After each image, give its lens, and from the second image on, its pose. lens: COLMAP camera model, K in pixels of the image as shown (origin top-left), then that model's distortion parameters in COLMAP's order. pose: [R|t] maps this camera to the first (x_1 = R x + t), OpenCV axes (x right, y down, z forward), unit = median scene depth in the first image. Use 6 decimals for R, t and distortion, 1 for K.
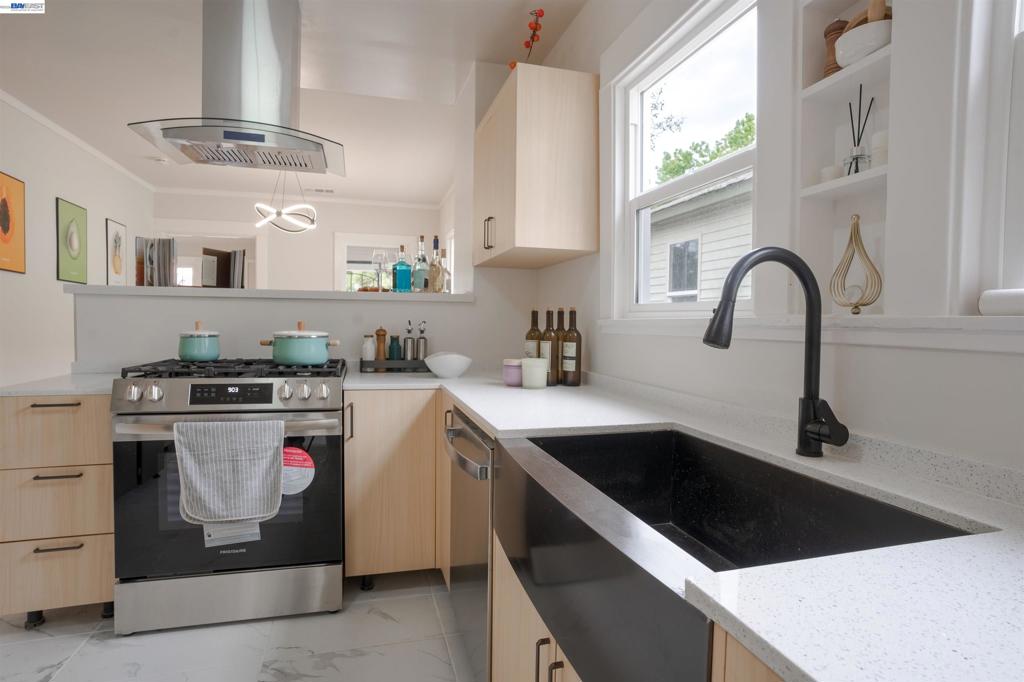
lens RADIAL K [[541.1, 0, 509.0], [0, 541.1, 343.1], [0, 0, 1]] dist [-0.065656, 0.037831]
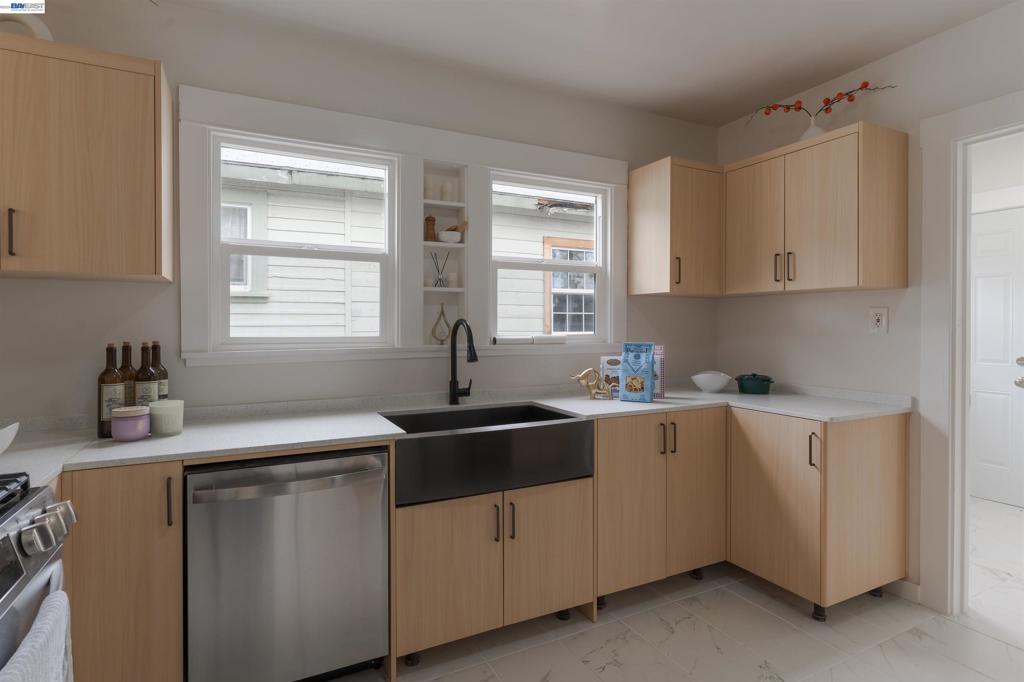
lens RADIAL K [[533.3, 0, 521.9], [0, 533.3, 334.1], [0, 0, 1]] dist [-0.002219, -0.000065]
pose [[-0.223044, -0.028162, 0.974401, -0.990054], [0.037395, 0.998600, 0.037421, -0.098876], [-0.974091, 0.044785, -0.221679, 0.659490]]
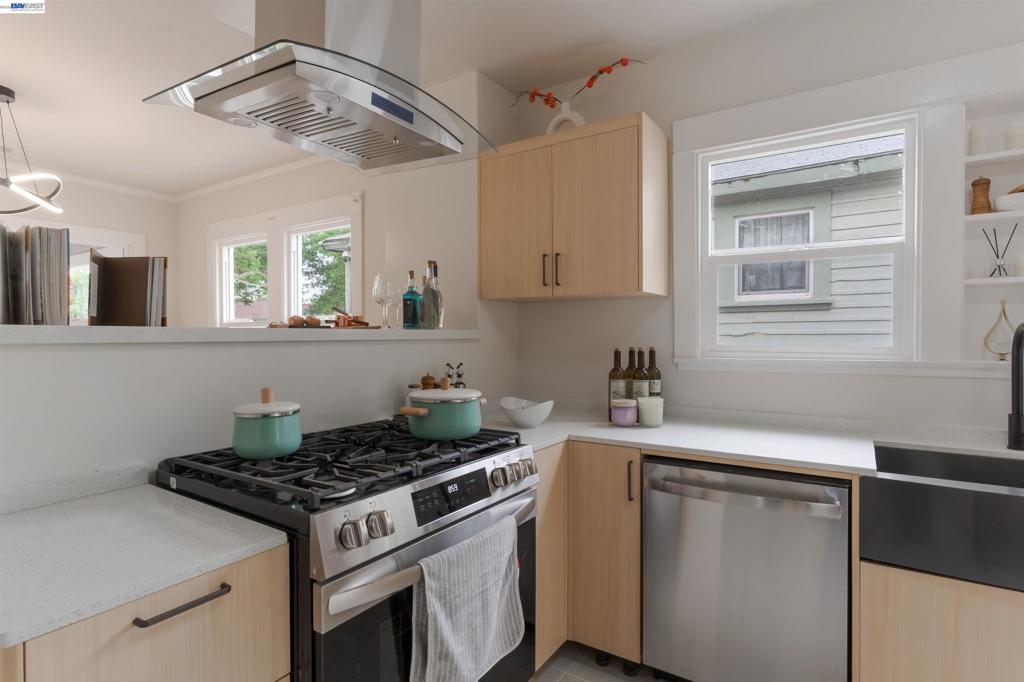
lens RADIAL K [[535.6, 0, 506.3], [0, 535.6, 341.9], [0, 0, 1]] dist [0.000292, 0.000298]
pose [[0.745809, -0.023229, 0.665755, -0.898756], [0.039215, 0.999190, -0.009068, -0.086794], [-0.665005, 0.032871, 0.746116, 0.436269]]
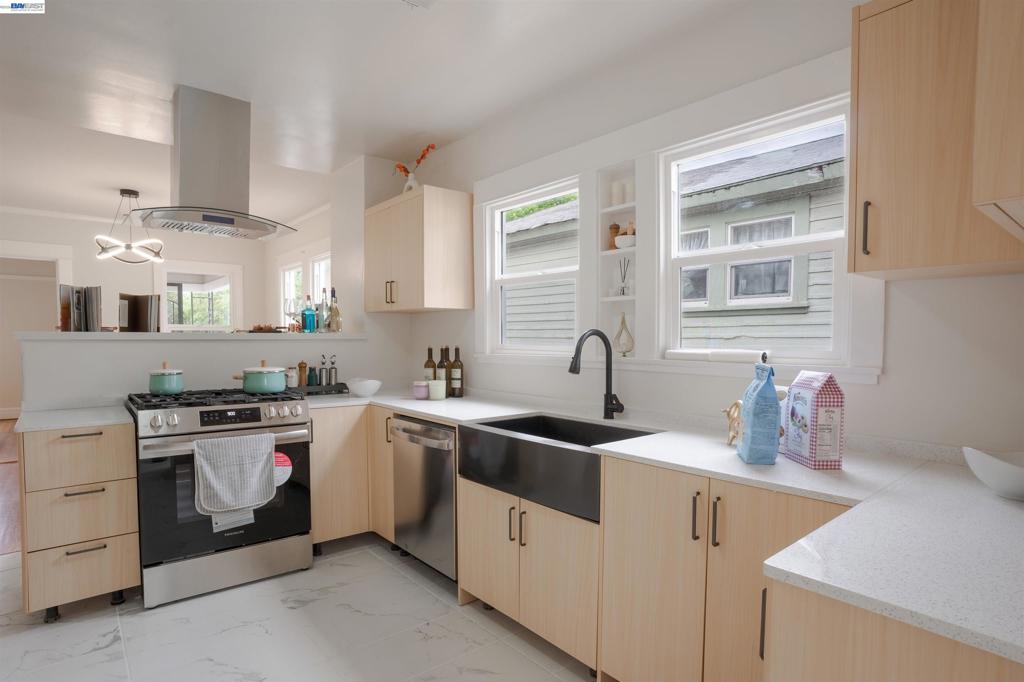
lens RADIAL K [[558.7, 0, 512.7], [0, 558.7, 371.4], [0, 0, 1]] dist [-0.045488, 0.000493]
pose [[0.909595, -0.036945, 0.413850, -0.436184], [0.026348, 0.999163, 0.031285, -0.043104], [-0.414659, -0.017552, 0.909808, -0.554565]]
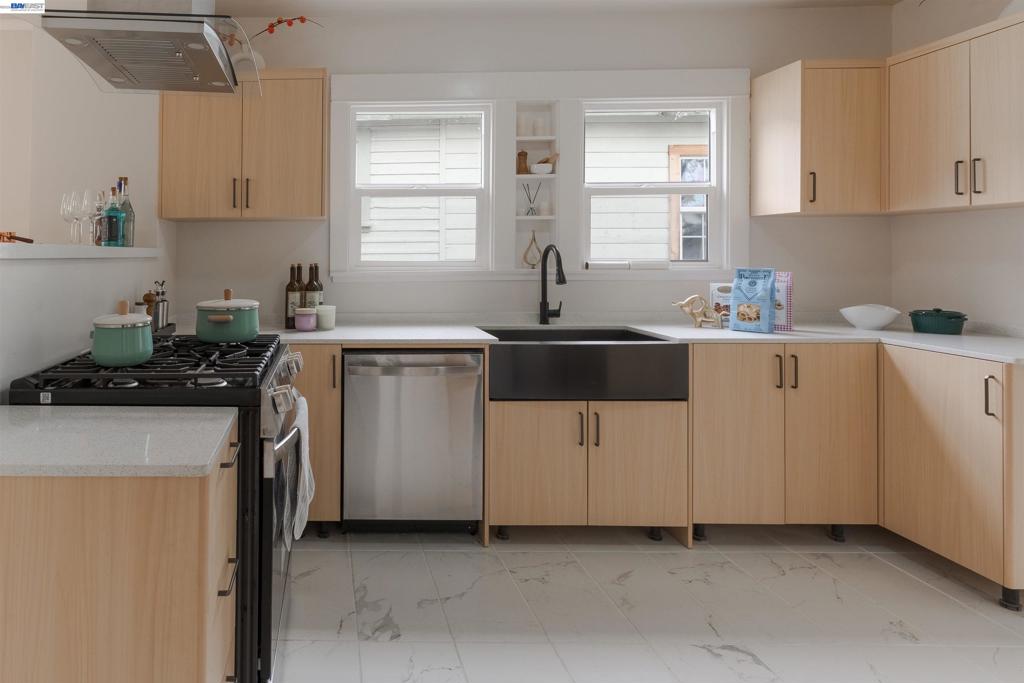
lens RADIAL K [[613.3, 0, 327.7], [0, 613.3, 260.7], [0, 0, 1]] dist [-0.002517, -0.000803]
pose [[0.267065, -0.023145, 0.963400, -1.391643], [0.047067, 0.998832, 0.010949, -0.096478], [-0.962528, 0.042420, 0.267843, 0.649997]]
